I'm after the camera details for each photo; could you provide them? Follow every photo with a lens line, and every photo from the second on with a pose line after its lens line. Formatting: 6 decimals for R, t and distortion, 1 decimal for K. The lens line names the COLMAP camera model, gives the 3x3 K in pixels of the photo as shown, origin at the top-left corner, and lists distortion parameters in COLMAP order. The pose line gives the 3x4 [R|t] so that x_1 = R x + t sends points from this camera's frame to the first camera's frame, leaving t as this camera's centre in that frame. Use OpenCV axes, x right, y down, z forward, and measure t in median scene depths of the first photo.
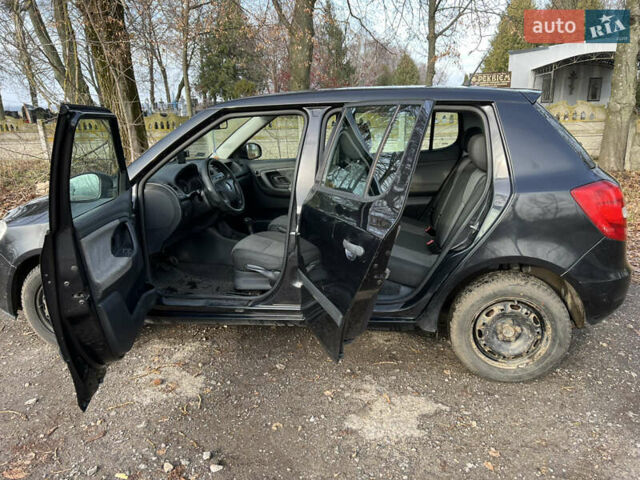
lens RADIAL K [[478.3, 0, 320.0], [0, 478.3, 240.0], [0, 0, 1]] dist [0.065207, -0.076421]
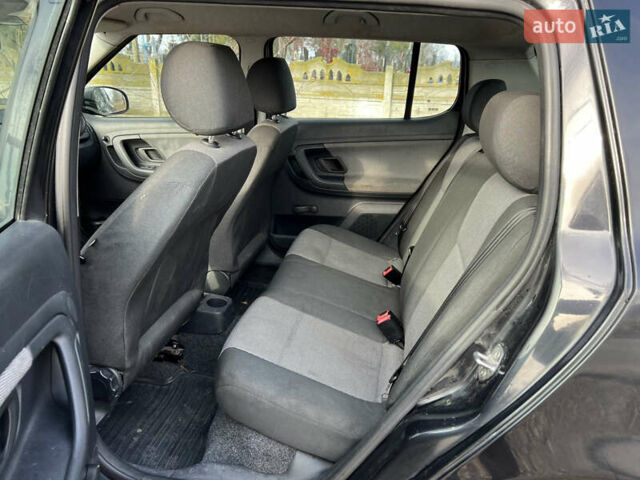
lens RADIAL K [[478.3, 0, 320.0], [0, 478.3, 240.0], [0, 0, 1]] dist [0.065207, -0.076421]
pose [[0.997956, 0.058213, 0.026363, 0.178038], [-0.059987, 0.995566, 0.072462, -0.119370], [-0.022028, -0.073895, 0.997023, 0.630679]]
